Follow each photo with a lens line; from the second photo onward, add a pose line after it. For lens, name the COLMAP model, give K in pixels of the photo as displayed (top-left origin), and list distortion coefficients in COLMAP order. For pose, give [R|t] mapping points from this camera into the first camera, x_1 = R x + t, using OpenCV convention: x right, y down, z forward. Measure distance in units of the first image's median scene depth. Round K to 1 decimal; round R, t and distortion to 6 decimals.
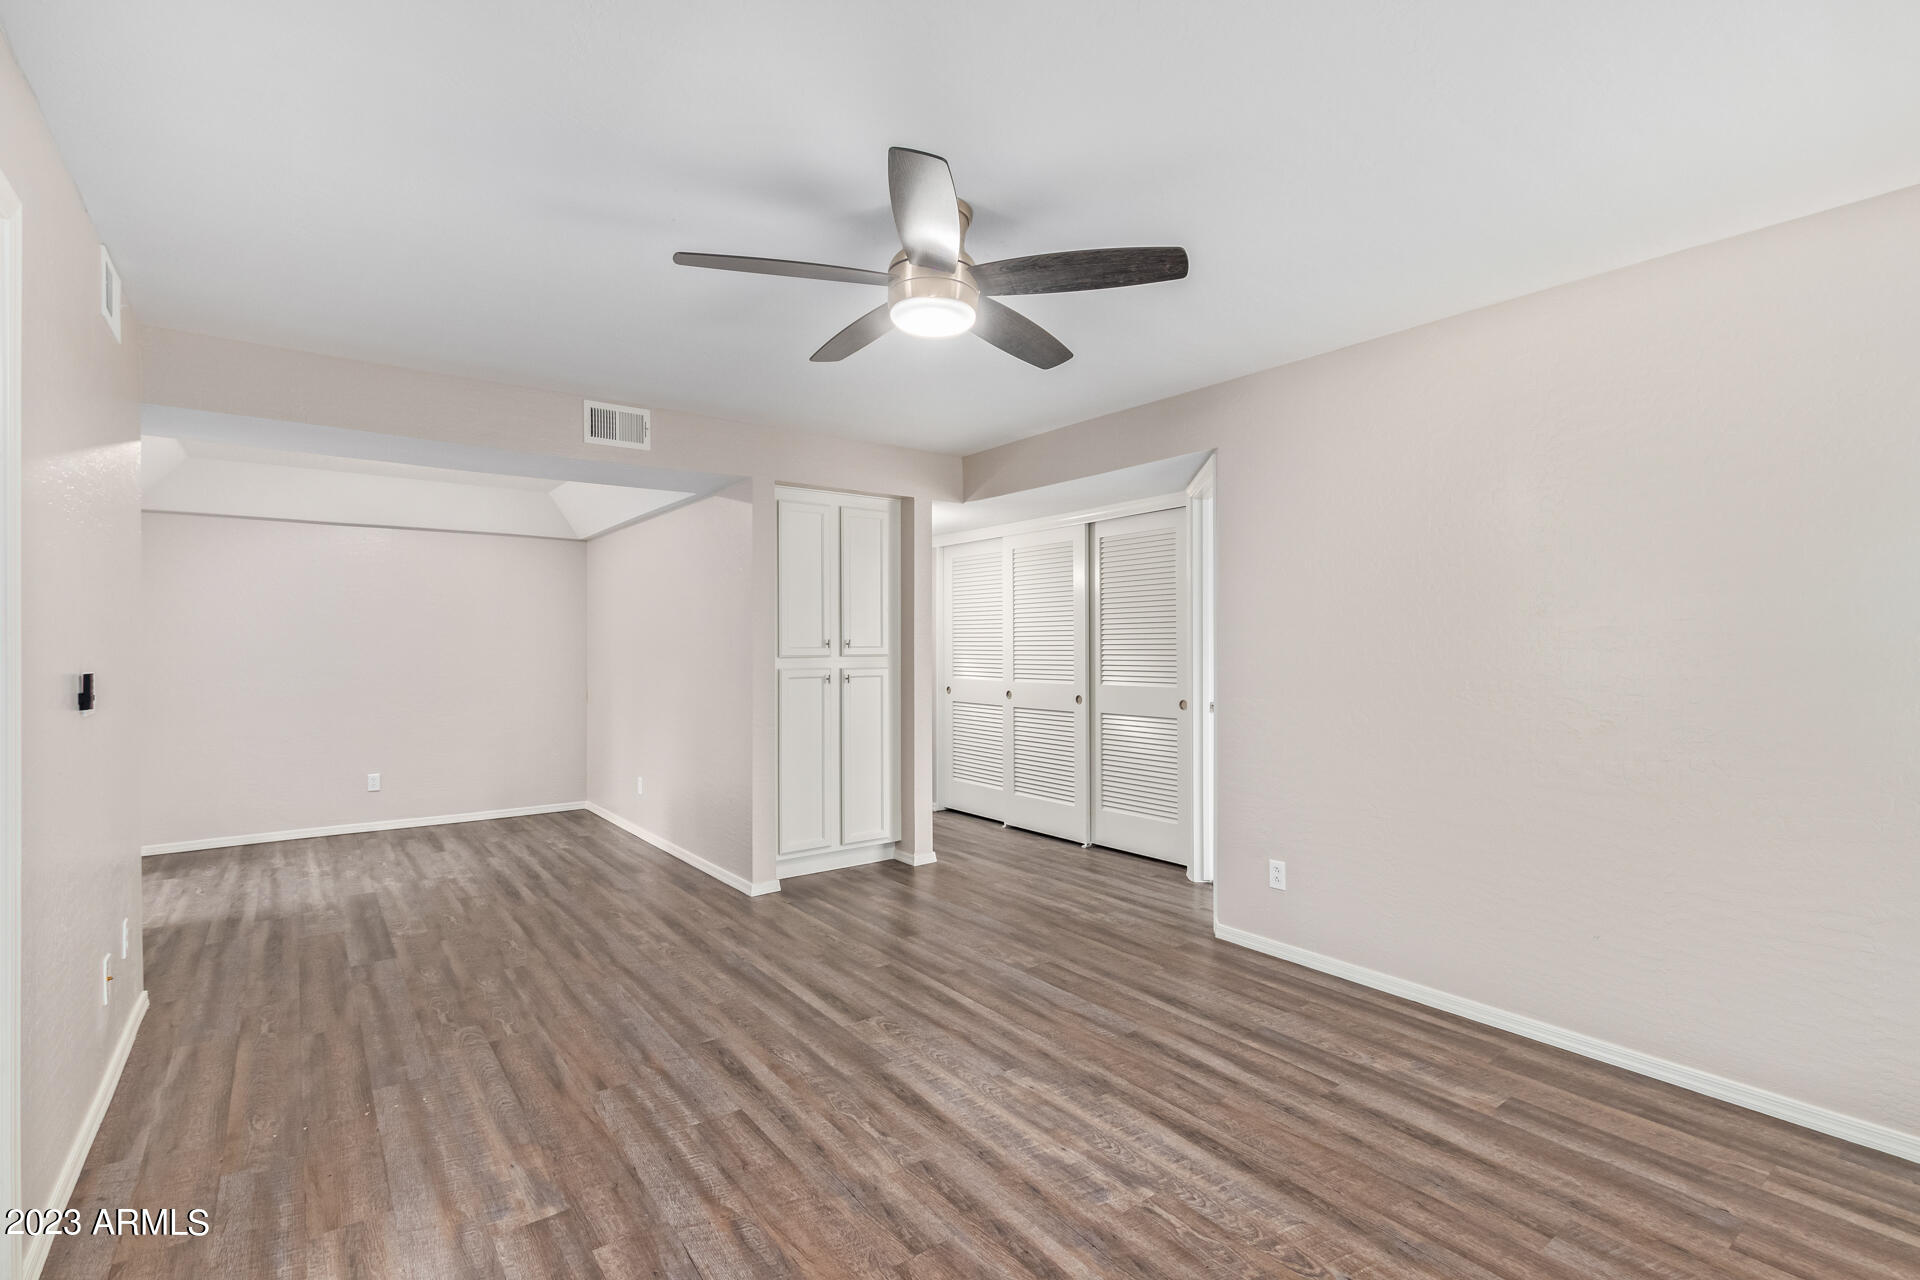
lens RADIAL K [[880.9, 0, 969.9], [0, 880.9, 638.8], [0, 0, 1]] dist [0.006728, -0.003537]
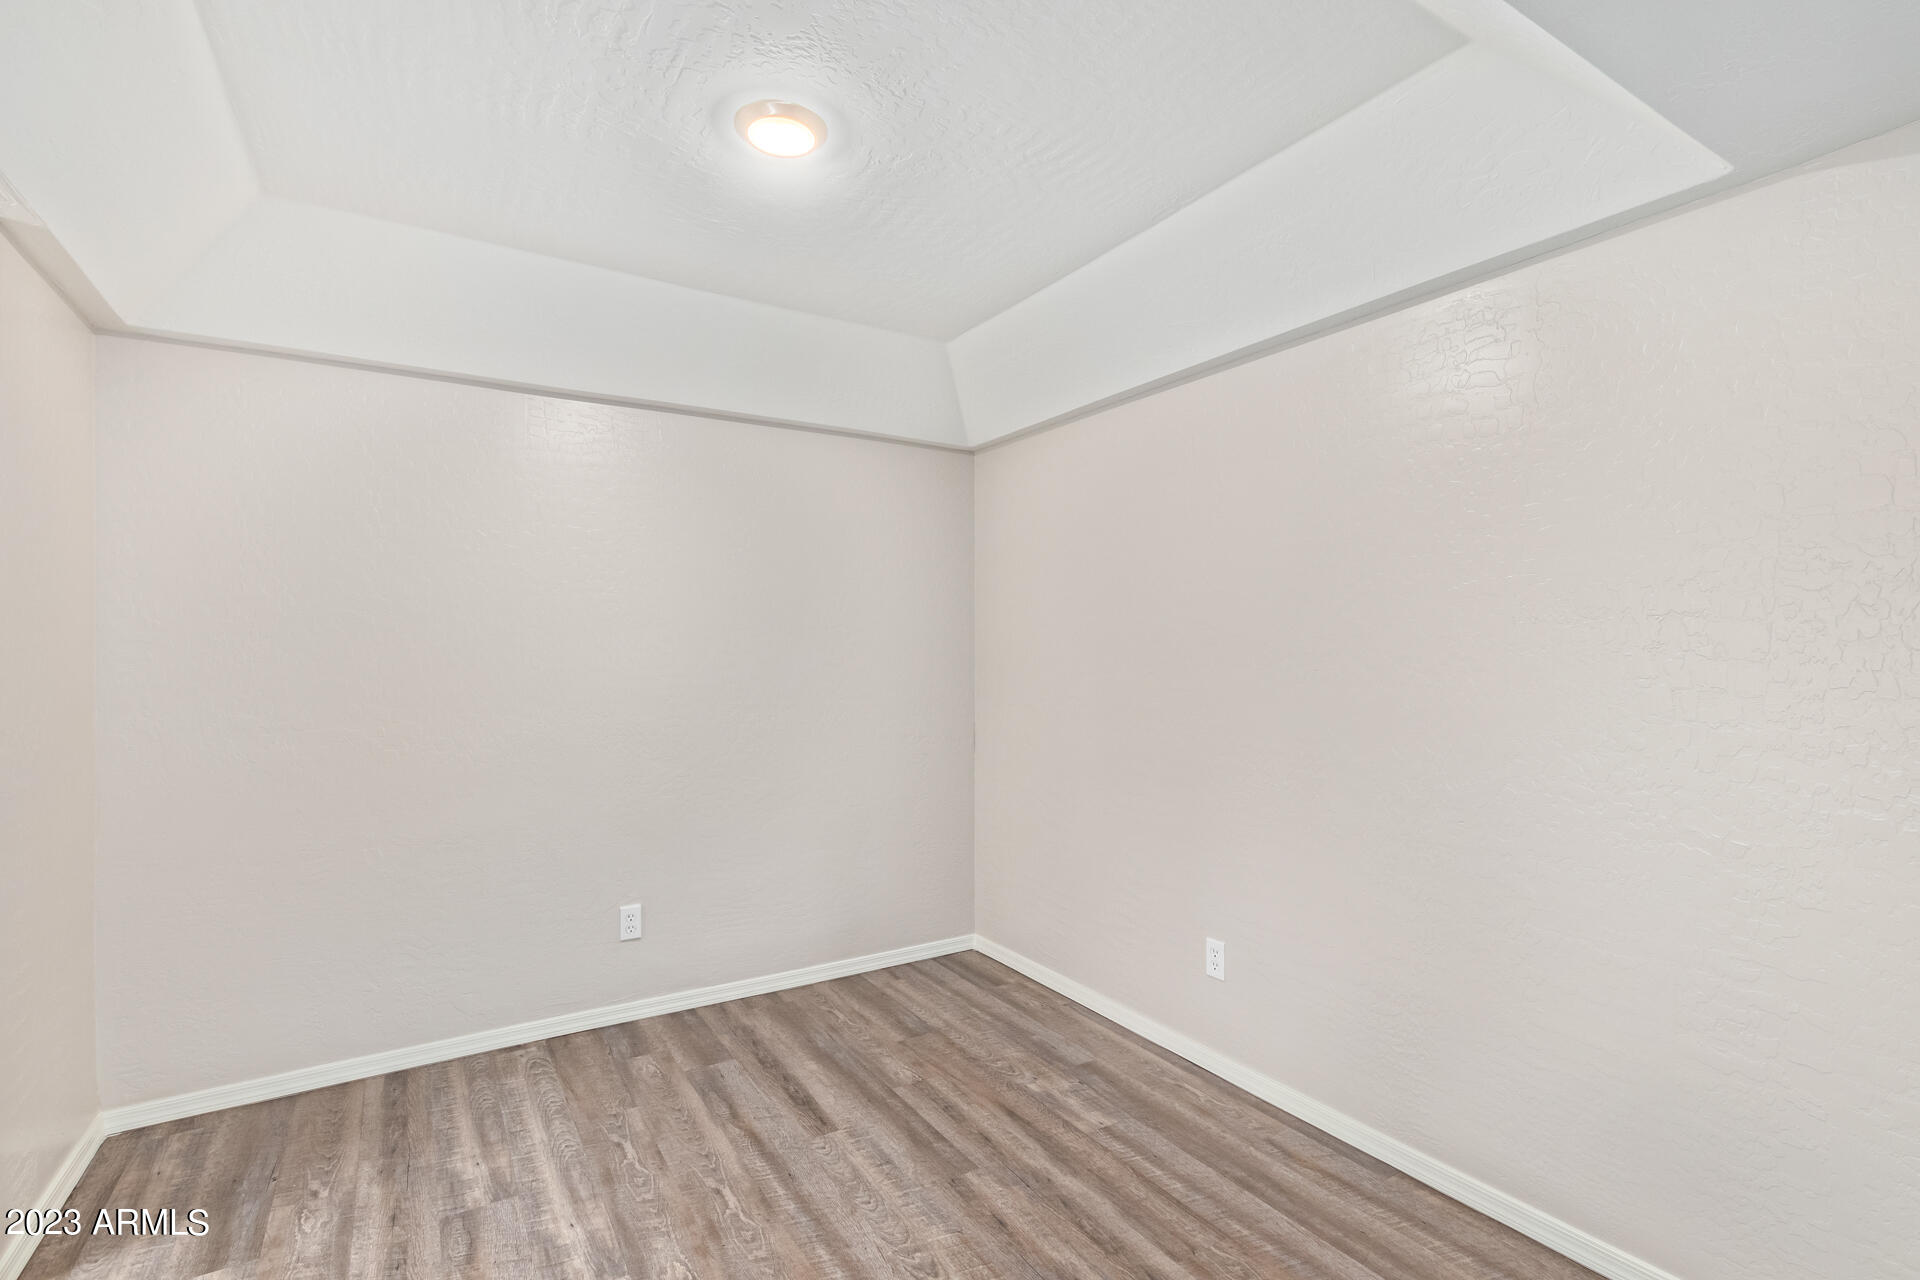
lens RADIAL K [[880.9, 0, 973.4], [0, 880.9, 652.8], [0, 0, 1]] dist [0.006728, -0.003537]
pose [[0.995259, 0.001842, -0.097245, -0.873107], [-0.000181, 0.999854, 0.017083, 0.005607], [0.097263, -0.016984, 0.995114, 1.059664]]
